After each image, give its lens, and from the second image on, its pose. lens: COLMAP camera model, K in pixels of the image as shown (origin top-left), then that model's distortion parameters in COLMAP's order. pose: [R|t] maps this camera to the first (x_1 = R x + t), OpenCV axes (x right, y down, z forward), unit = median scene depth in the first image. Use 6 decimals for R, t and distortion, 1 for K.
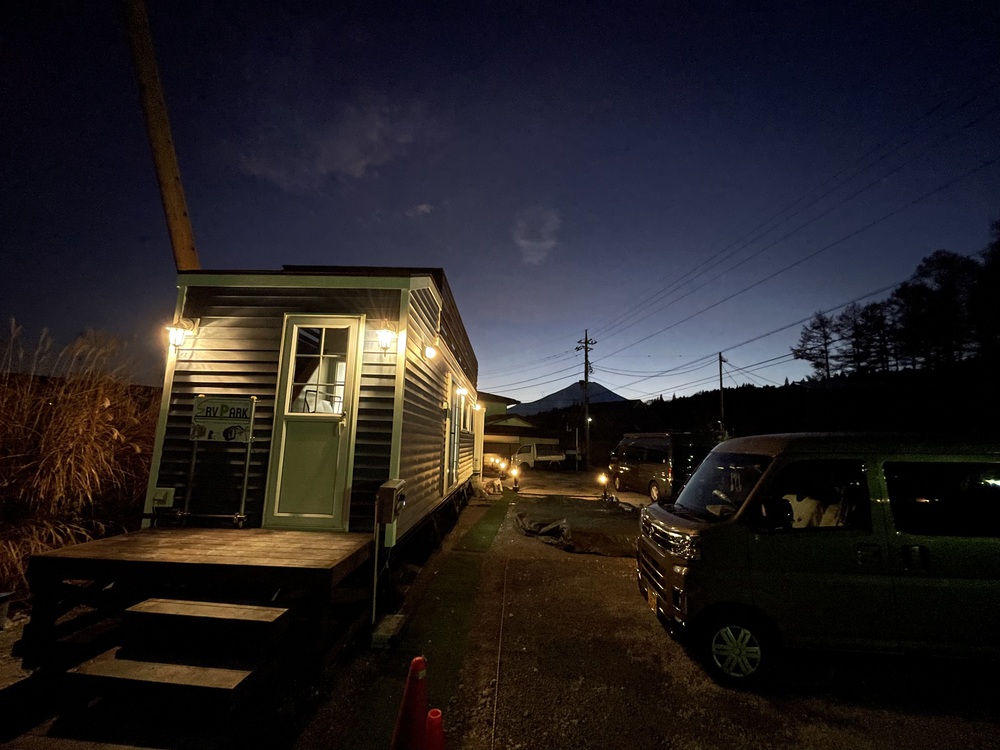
lens RADIAL K [[397.1, 0, 500.0], [0, 397.1, 375.0], [0, 0, 1]] dist [0.017344, 0.000050]
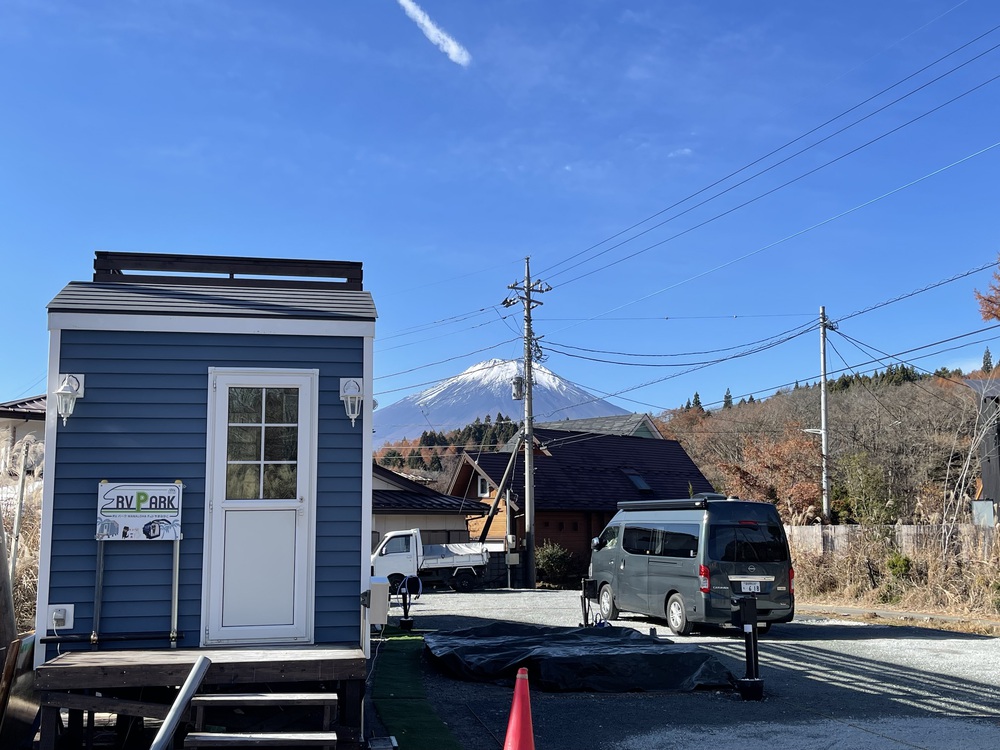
lens RADIAL K [[1110.8, 0, 500.0], [0, 1110.8, 375.0], [0, 0, 1]] dist [0.121853, -0.003784]
pose [[0.978501, -0.004663, 0.206188, -0.459478], [-0.002165, 0.999457, 0.032880, -0.224795], [-0.206230, -0.032619, 0.977960, -1.256342]]
